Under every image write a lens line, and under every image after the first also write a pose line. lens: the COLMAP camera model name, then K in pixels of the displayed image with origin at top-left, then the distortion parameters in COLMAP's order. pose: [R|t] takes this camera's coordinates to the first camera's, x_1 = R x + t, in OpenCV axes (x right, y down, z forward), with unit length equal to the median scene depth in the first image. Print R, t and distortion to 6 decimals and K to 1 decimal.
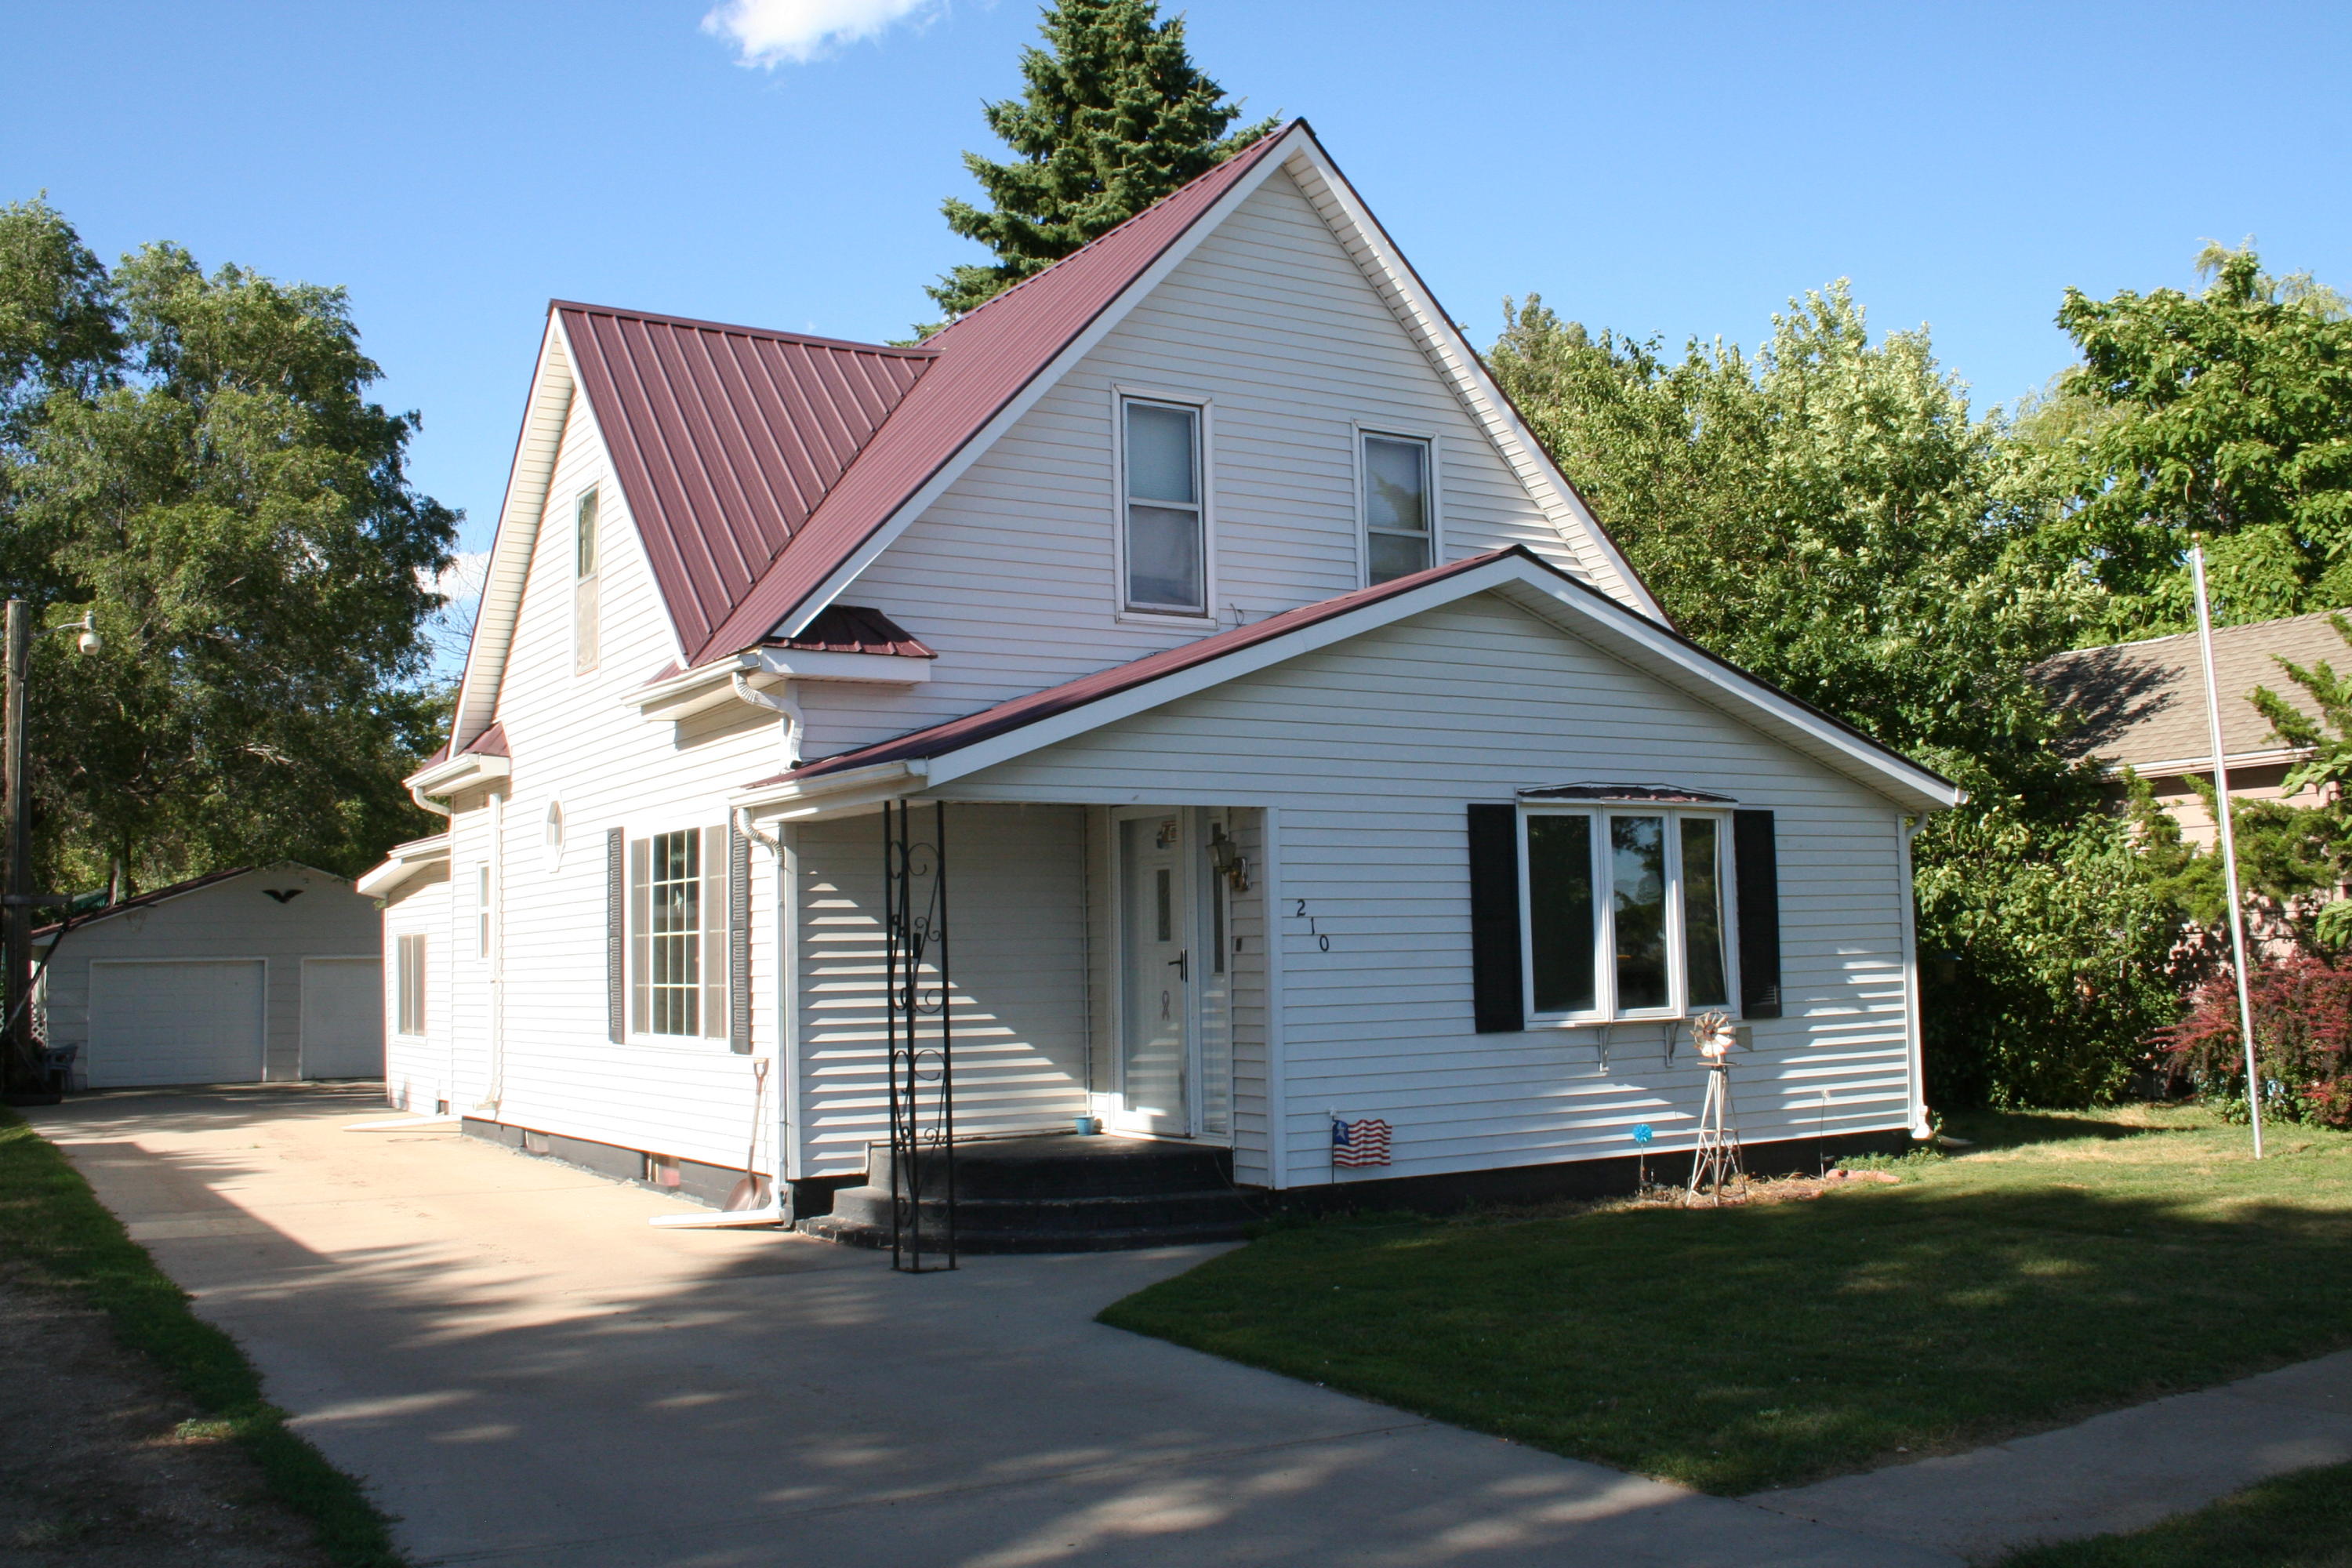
lens RADIAL K [[2197.1, 0, 1176.0], [0, 2197.1, 784.0], [0, 0, 1]] dist [-0.197620, 0.325015]
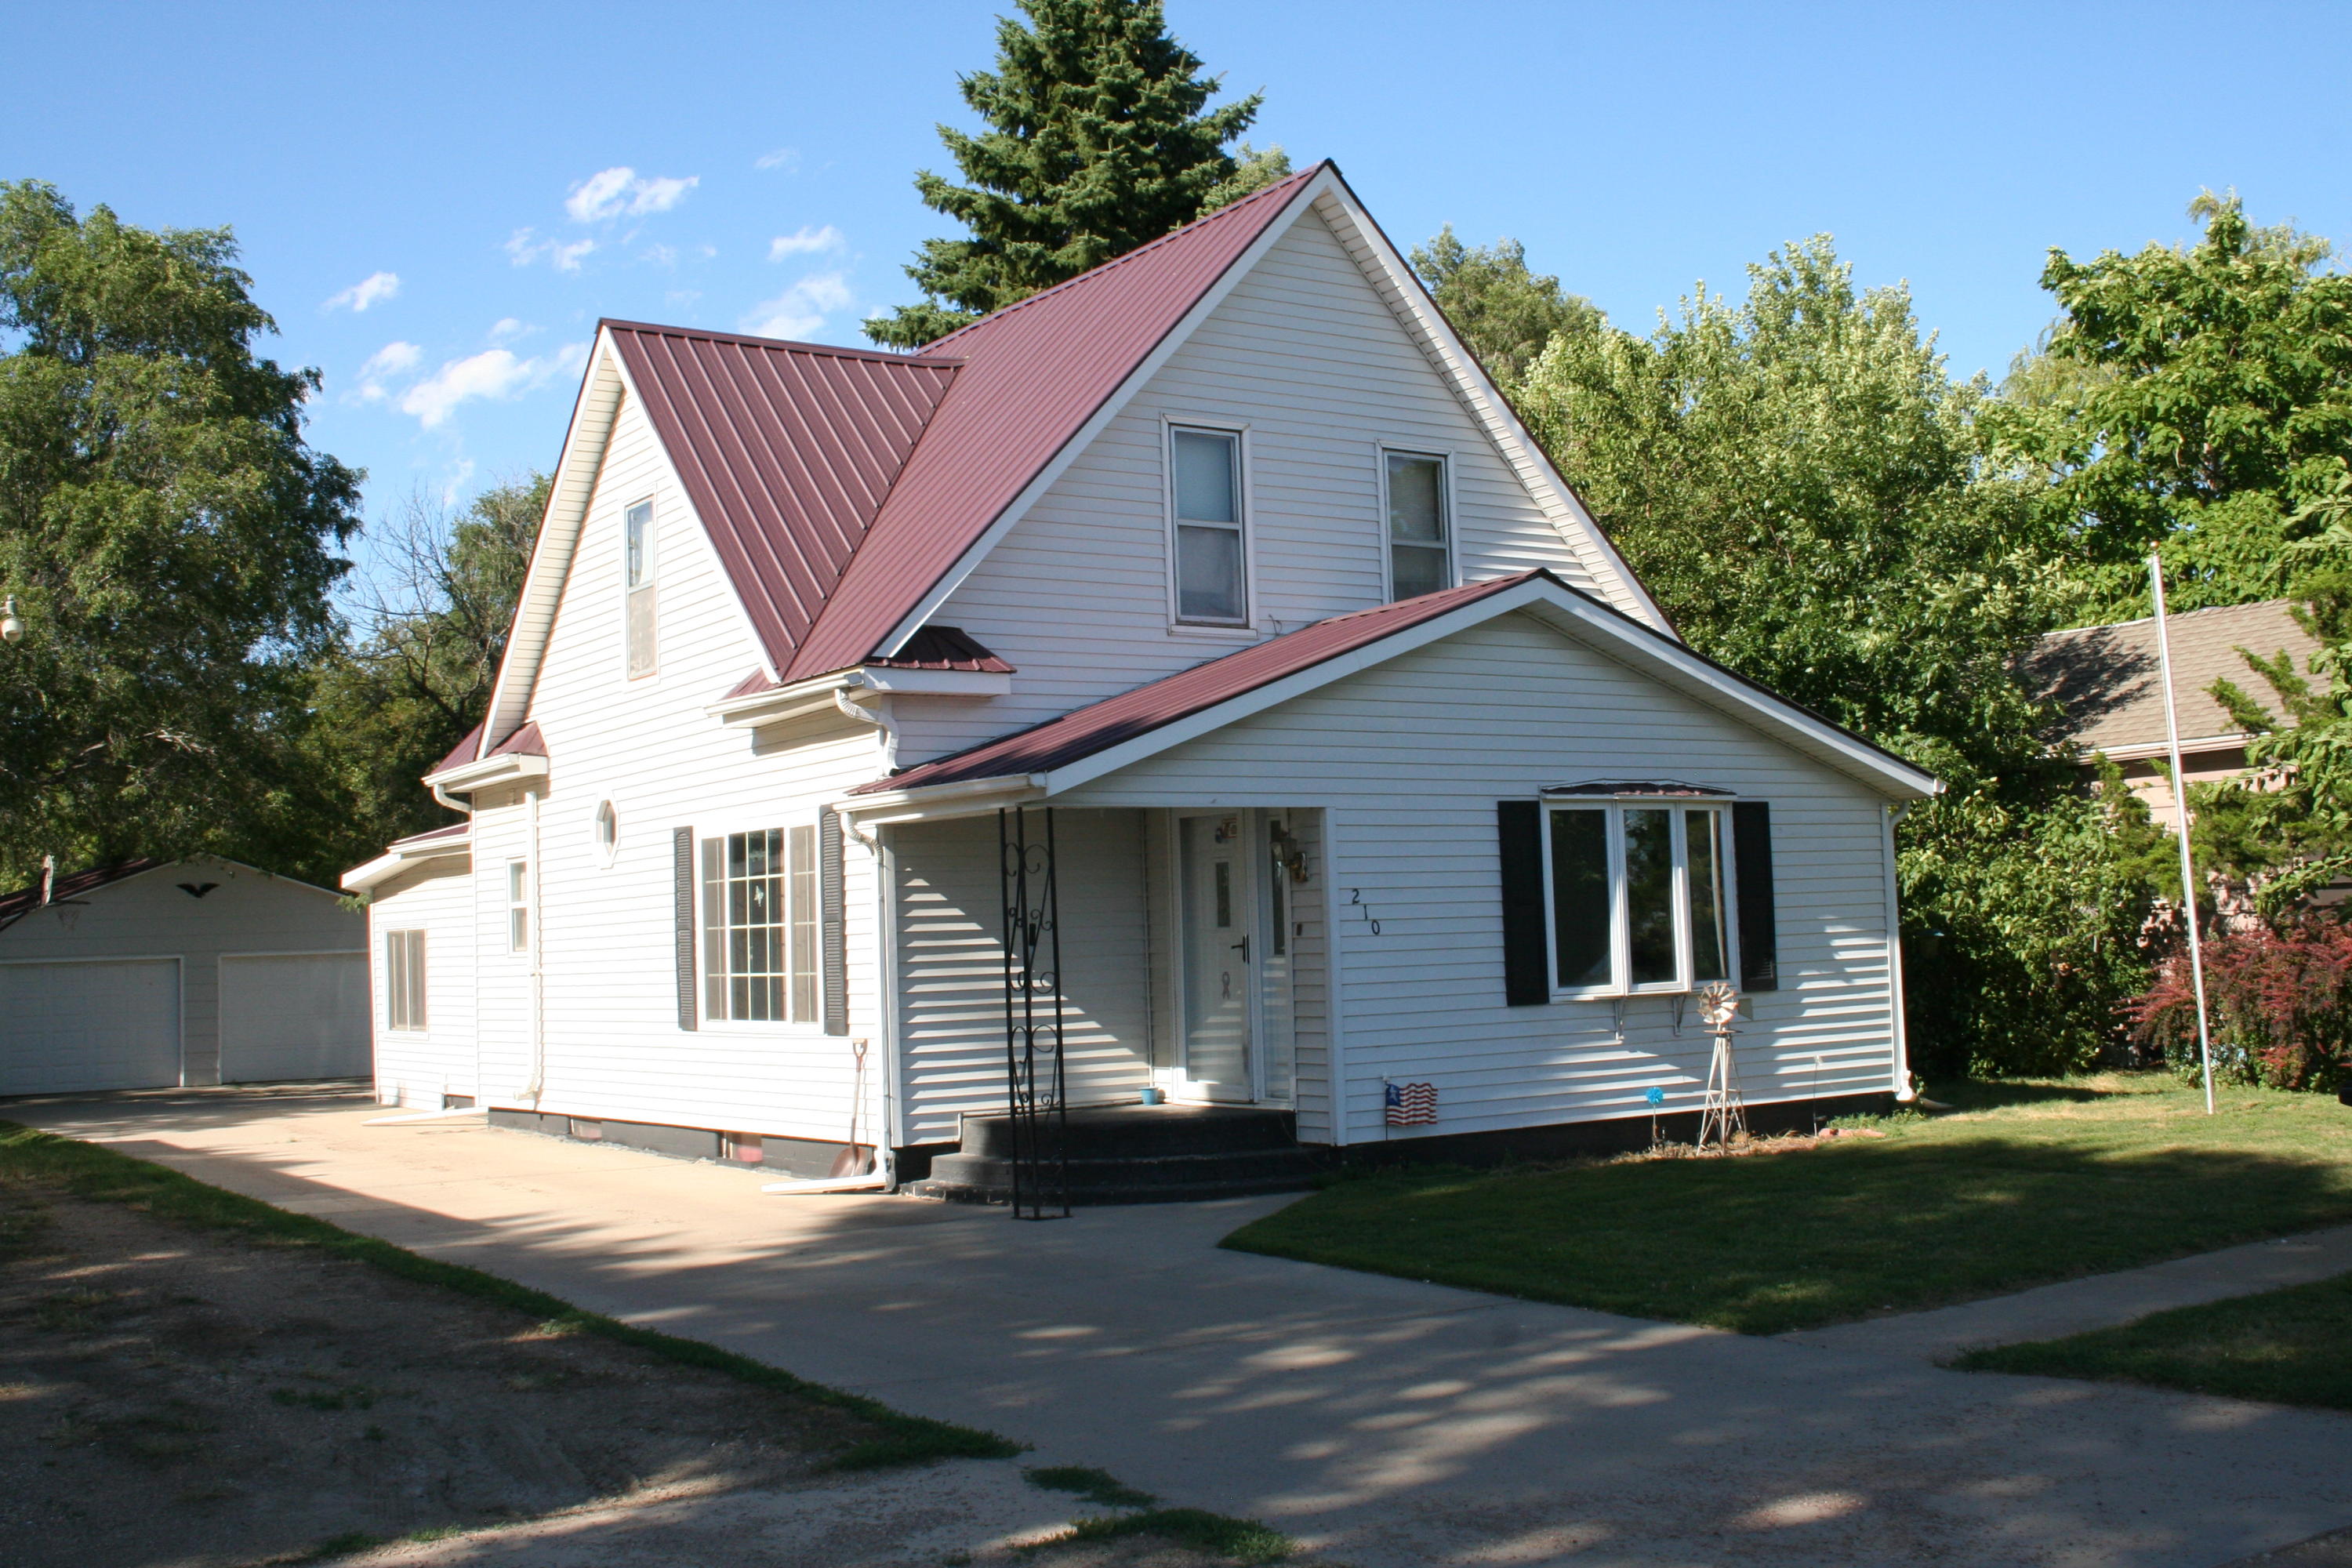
lens RADIAL K [[2469.7, 0, 1176.0], [0, 2469.7, 784.0], [0, 0, 1]] dist [-0.191106, 0.470201]
pose [[0.999160, -0.009555, 0.039860, -0.067588], [0.008960, 0.999846, 0.015088, -0.016864], [-0.039998, -0.014718, 0.999091, -0.207227]]
